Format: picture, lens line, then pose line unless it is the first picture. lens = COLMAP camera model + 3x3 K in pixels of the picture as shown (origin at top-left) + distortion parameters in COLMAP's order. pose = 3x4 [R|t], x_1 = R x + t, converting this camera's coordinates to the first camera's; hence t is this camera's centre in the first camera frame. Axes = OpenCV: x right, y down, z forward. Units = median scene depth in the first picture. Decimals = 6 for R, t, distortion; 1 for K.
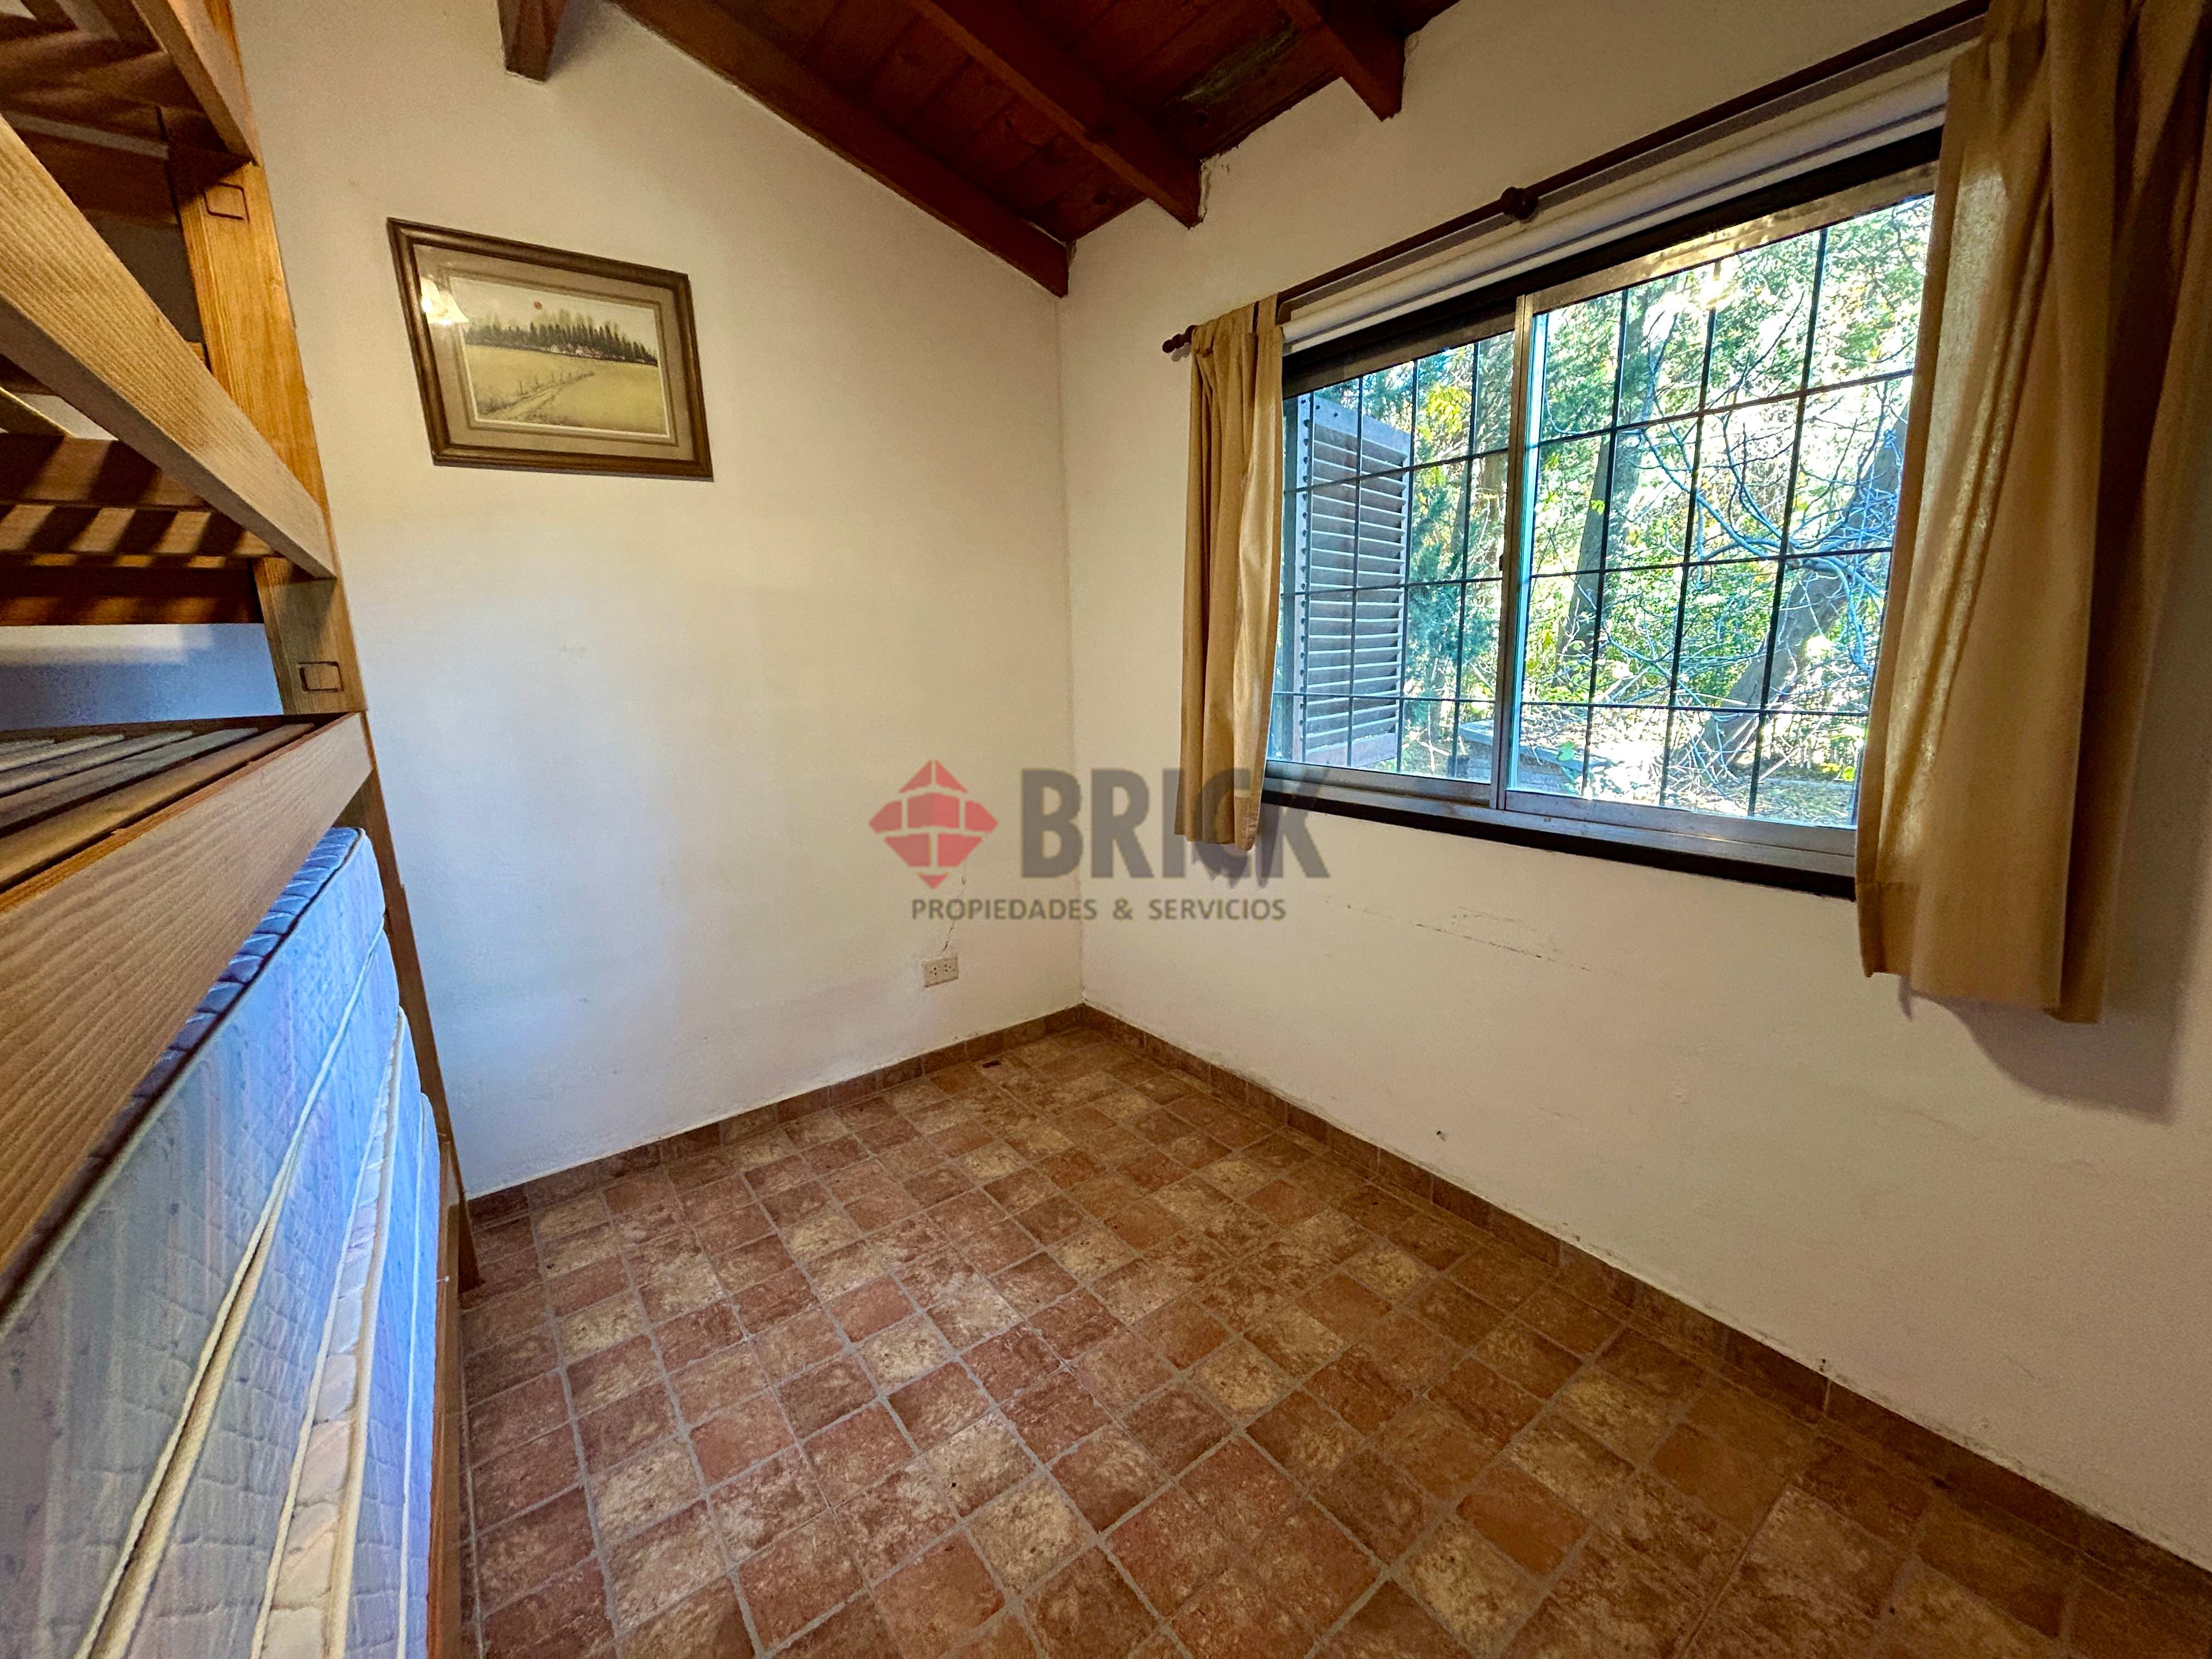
lens RADIAL K [[894.8, 0, 1106.0], [0, 894.8, 829.5], [0, 0, 1]] dist [0.001309, 0.000335]
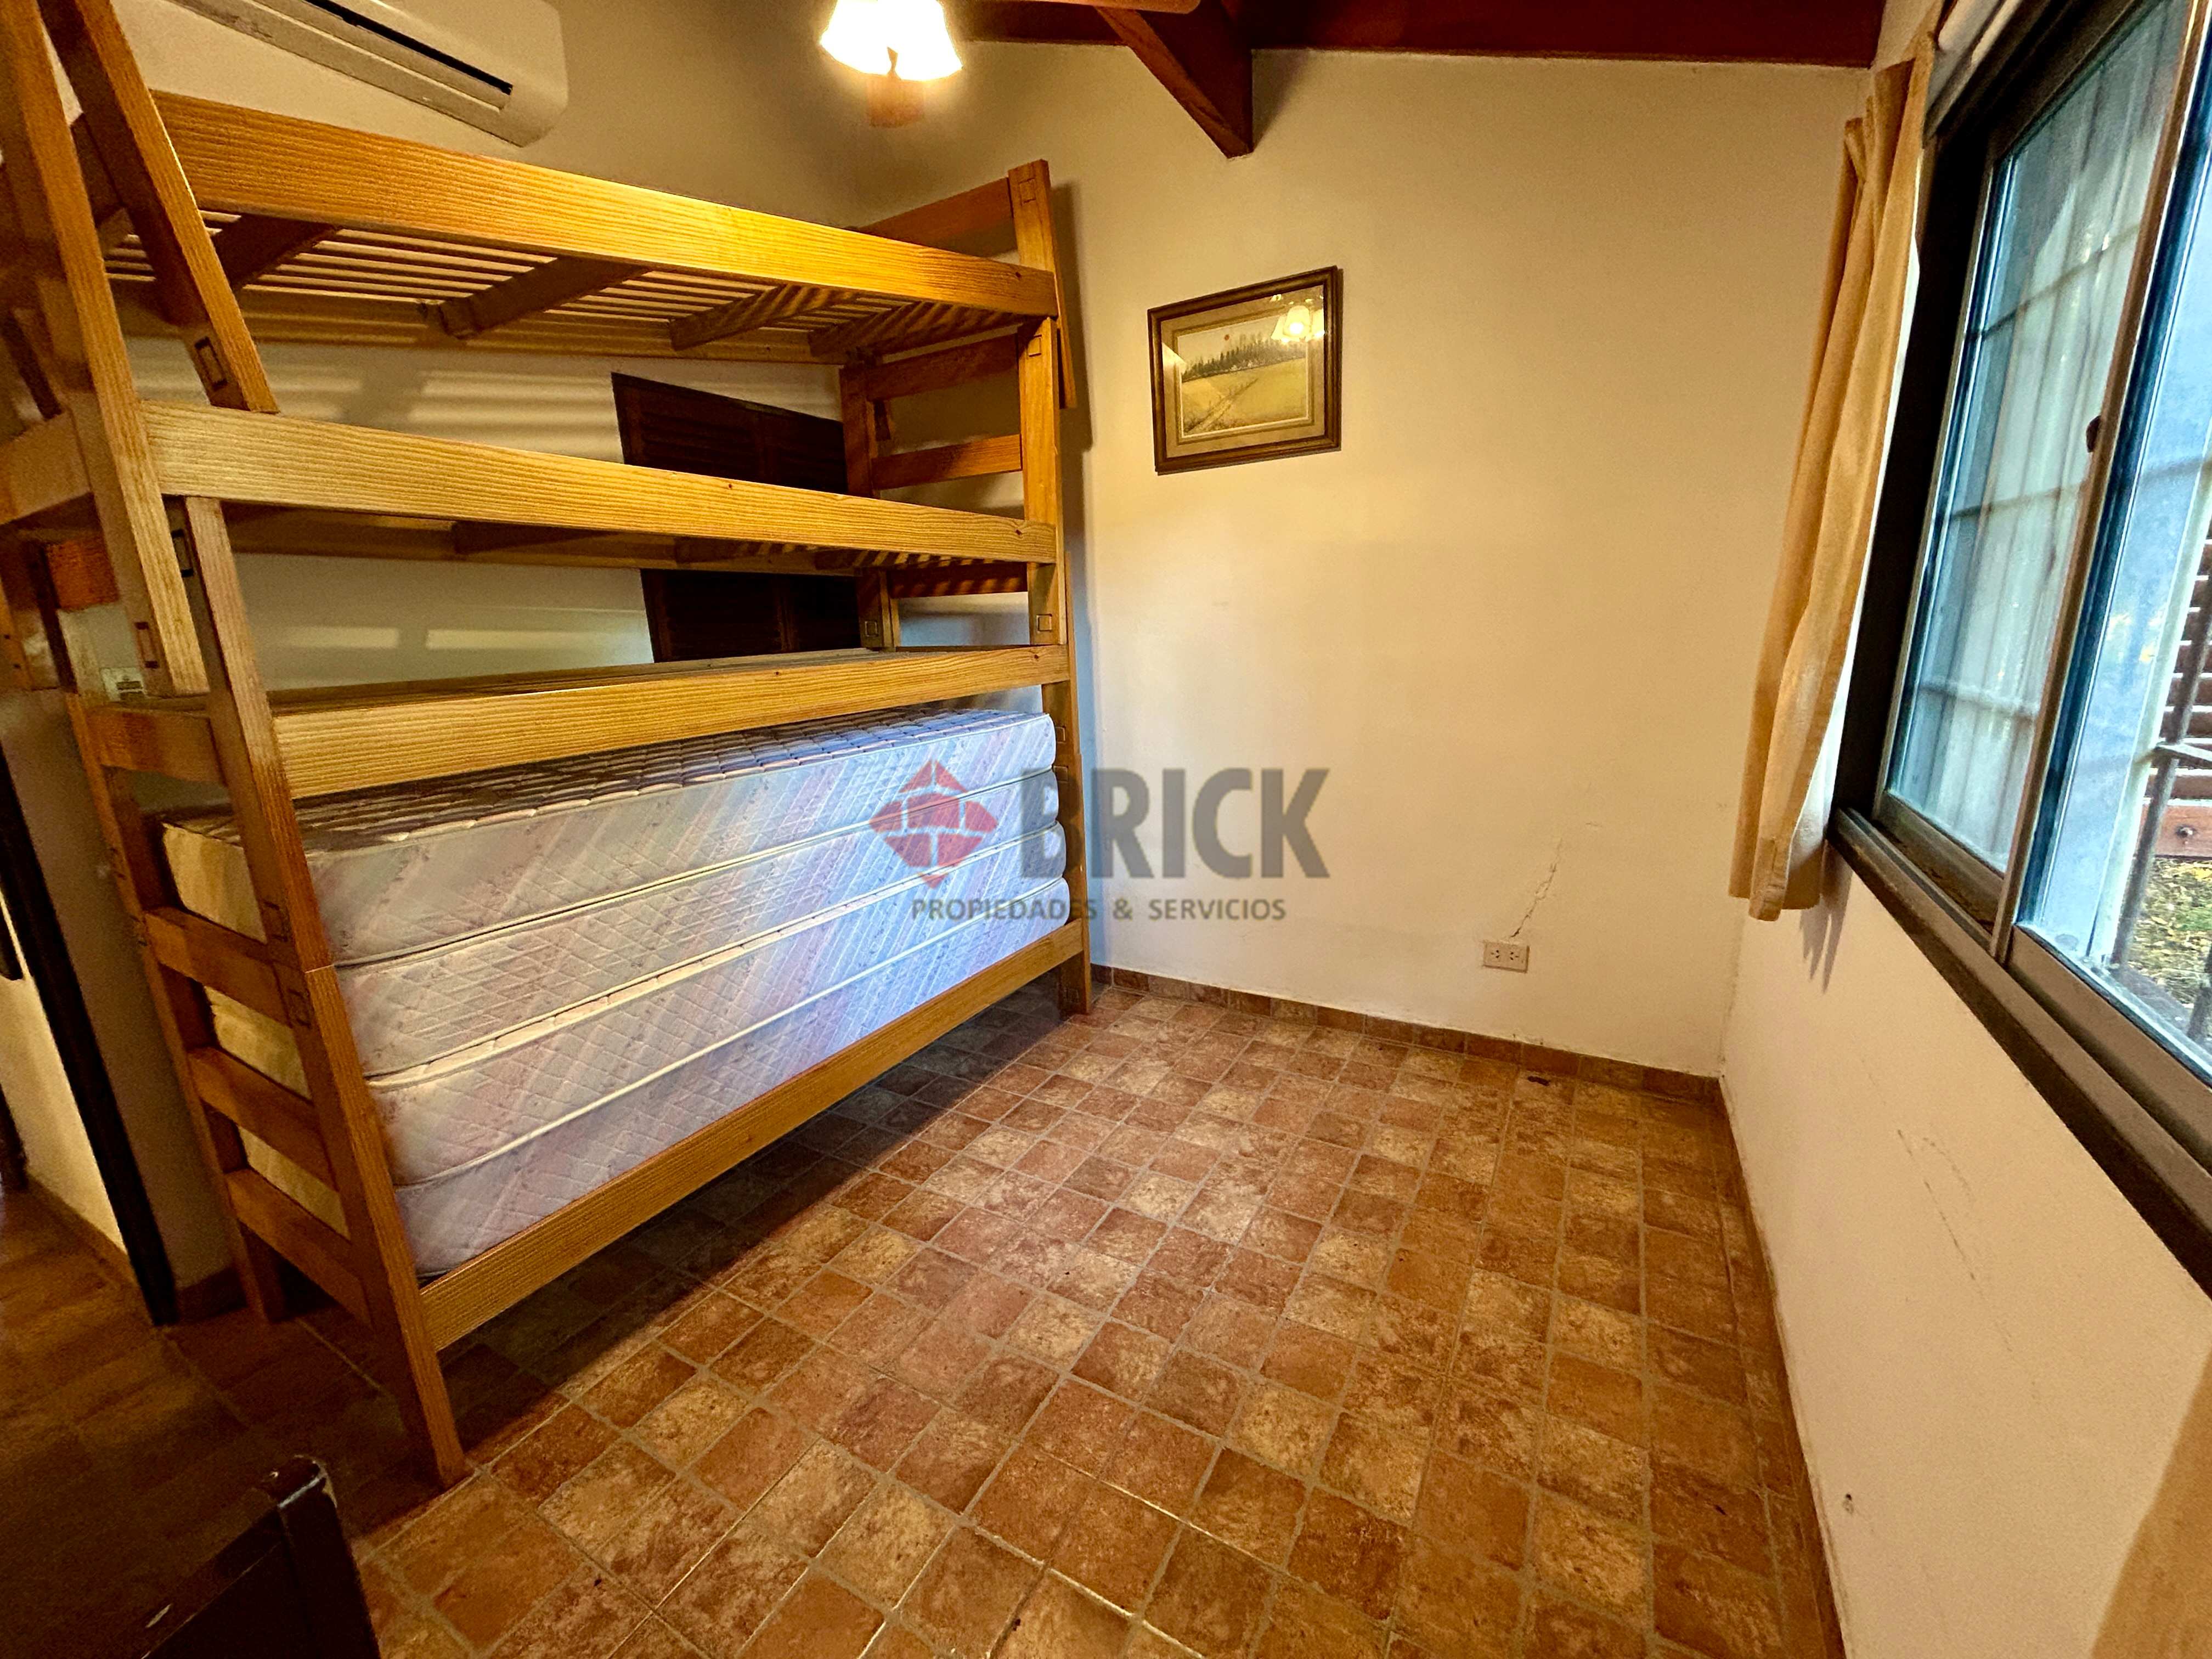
lens RADIAL K [[894.8, 0, 1106.0], [0, 894.8, 829.5], [0, 0, 1]] dist [0.001309, 0.000335]
pose [[0.400216, 0.231881, -0.886599, 0.648082], [-0.165233, 0.969862, 0.179071, -0.095274], [0.901402, 0.074828, 0.426469, 0.349320]]
